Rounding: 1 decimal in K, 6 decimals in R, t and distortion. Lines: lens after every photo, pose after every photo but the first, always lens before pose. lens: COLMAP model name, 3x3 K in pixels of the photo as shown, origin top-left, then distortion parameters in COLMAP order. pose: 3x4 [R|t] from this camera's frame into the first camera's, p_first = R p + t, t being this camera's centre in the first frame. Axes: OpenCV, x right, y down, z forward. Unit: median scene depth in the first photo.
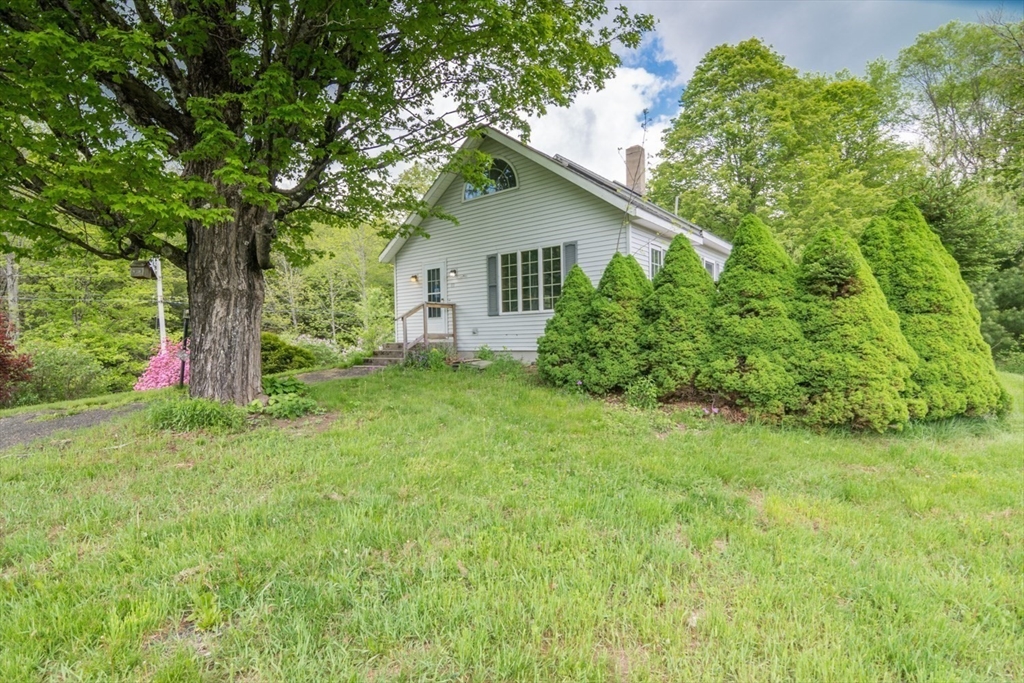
lens RADIAL K [[490.2, 0, 510.7], [0, 490.2, 339.0], [0, 0, 1]] dist [-0.020859, -0.001230]
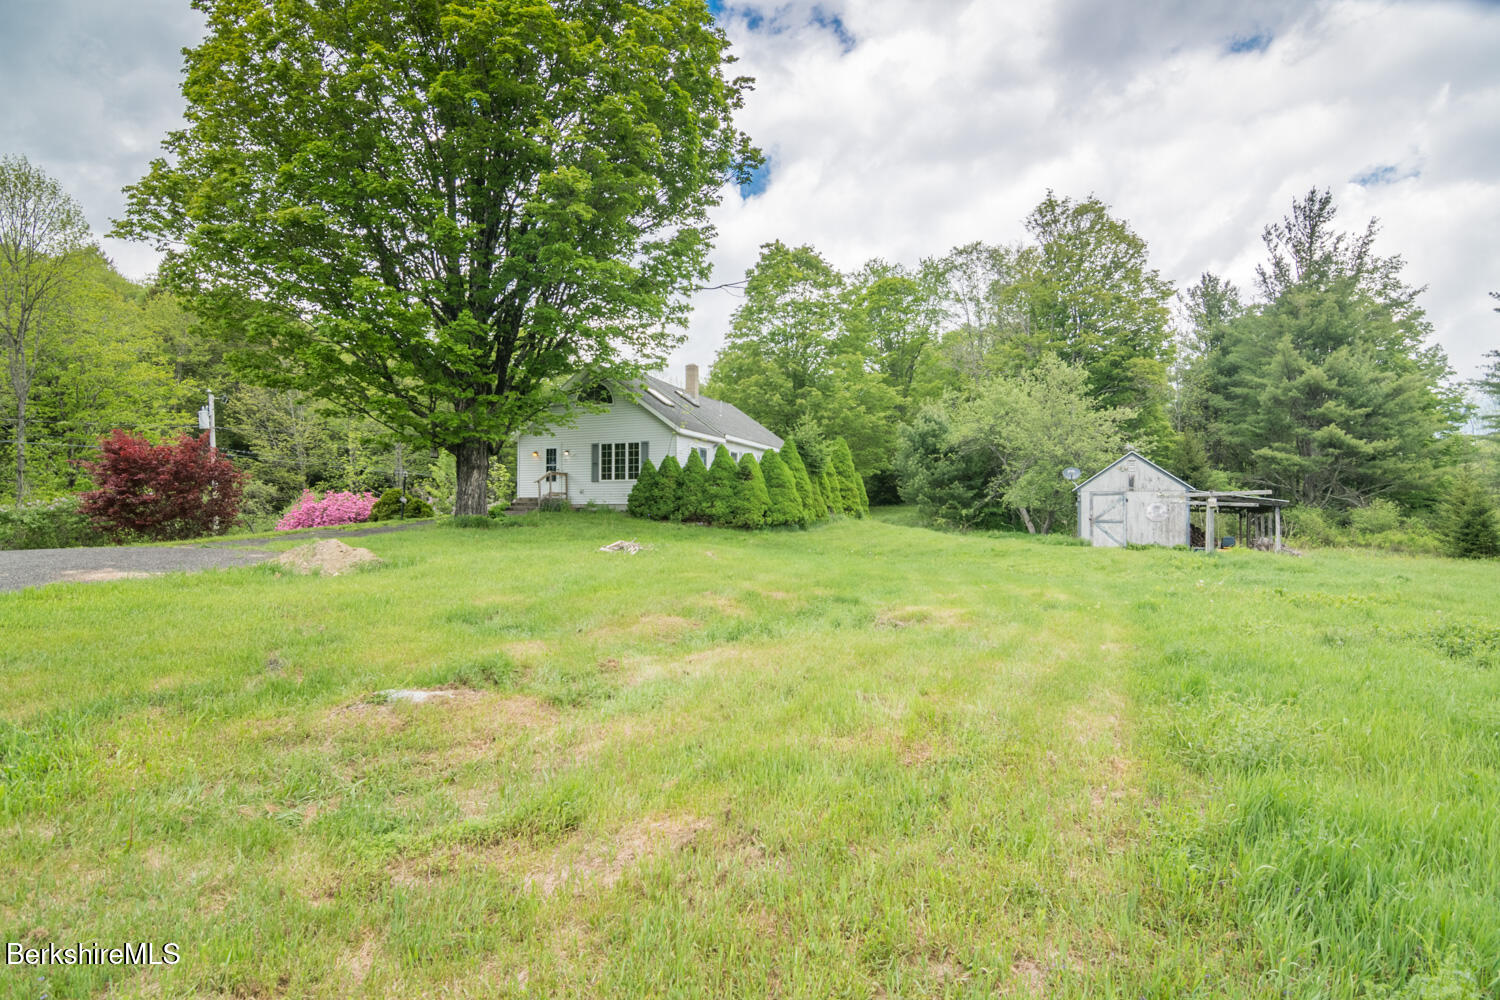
lens RADIAL K [[718.1, 0, 748.6], [0, 718.1, 503.8], [0, 0, 1]] dist [-0.020859, -0.001230]
pose [[0.961096, 0.028243, 0.274765, -0.221487], [-0.023245, 0.999500, -0.021427, 0.070856], [-0.275233, 0.014206, 0.961272, -1.567393]]
